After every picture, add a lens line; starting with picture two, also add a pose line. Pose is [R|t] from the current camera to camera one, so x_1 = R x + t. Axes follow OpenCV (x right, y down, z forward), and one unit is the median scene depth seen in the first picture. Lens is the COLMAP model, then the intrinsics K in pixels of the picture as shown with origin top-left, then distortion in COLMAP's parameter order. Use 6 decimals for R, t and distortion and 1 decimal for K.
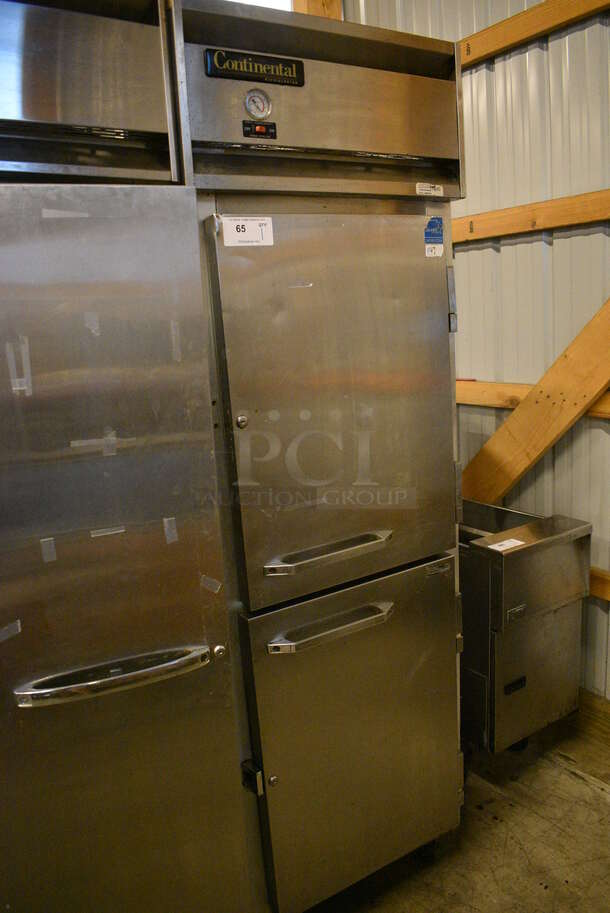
lens RADIAL K [[717.1, 0, 305.8], [0, 717.1, 455.2], [0, 0, 1]] dist [-0.101803, 0.017995]
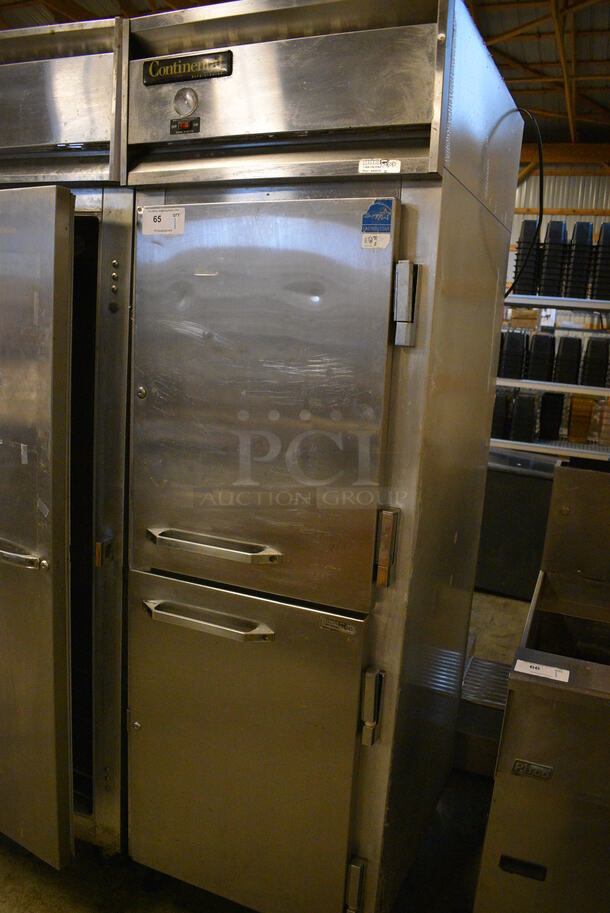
lens RADIAL K [[717.1, 0, 301.8], [0, 717.1, 454.6], [0, 0, 1]] dist [-0.101803, 0.017995]
pose [[0.554440, 0.238939, -0.797185, 0.985893], [-0.251140, 0.961279, 0.113456, -0.146408], [0.793426, 0.137300, 0.592979, 0.570318]]
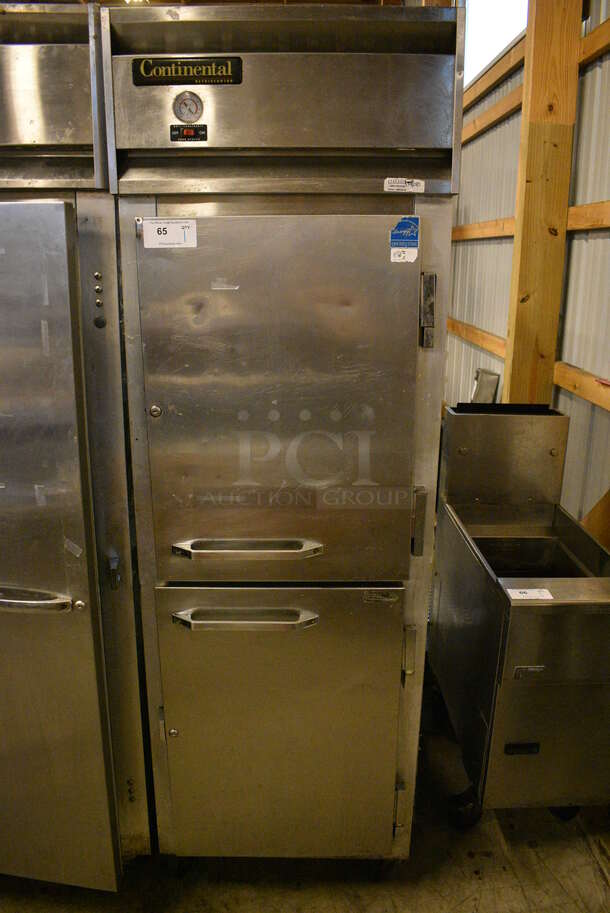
lens RADIAL K [[717.1, 0, 302.4], [0, 717.1, 456.5], [0, 0, 1]] dist [-0.101803, 0.017995]
pose [[0.845648, 0.209706, -0.490819, 0.661264], [-0.161670, 0.977022, 0.138894, -0.170312], [0.508668, -0.038104, 0.860119, 0.189184]]
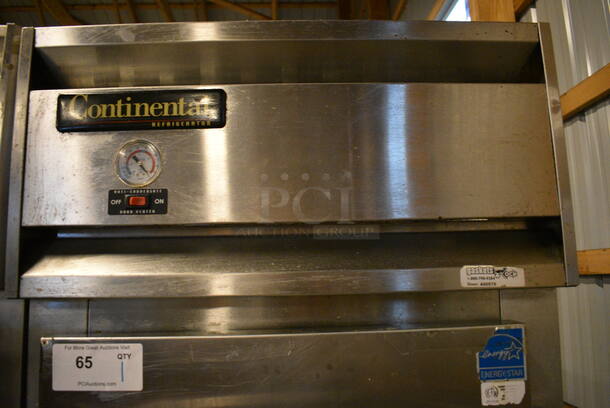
lens RADIAL K [[479.1, 0, 305.1], [0, 479.1, 204.6], [0, 0, 1]] dist [-0.101803, 0.017995]
pose [[0.860418, -0.029478, -0.508735, 0.273540], [-0.134464, 0.949811, -0.282452, -0.356857], [0.491528, 0.311434, 0.813271, 0.720063]]
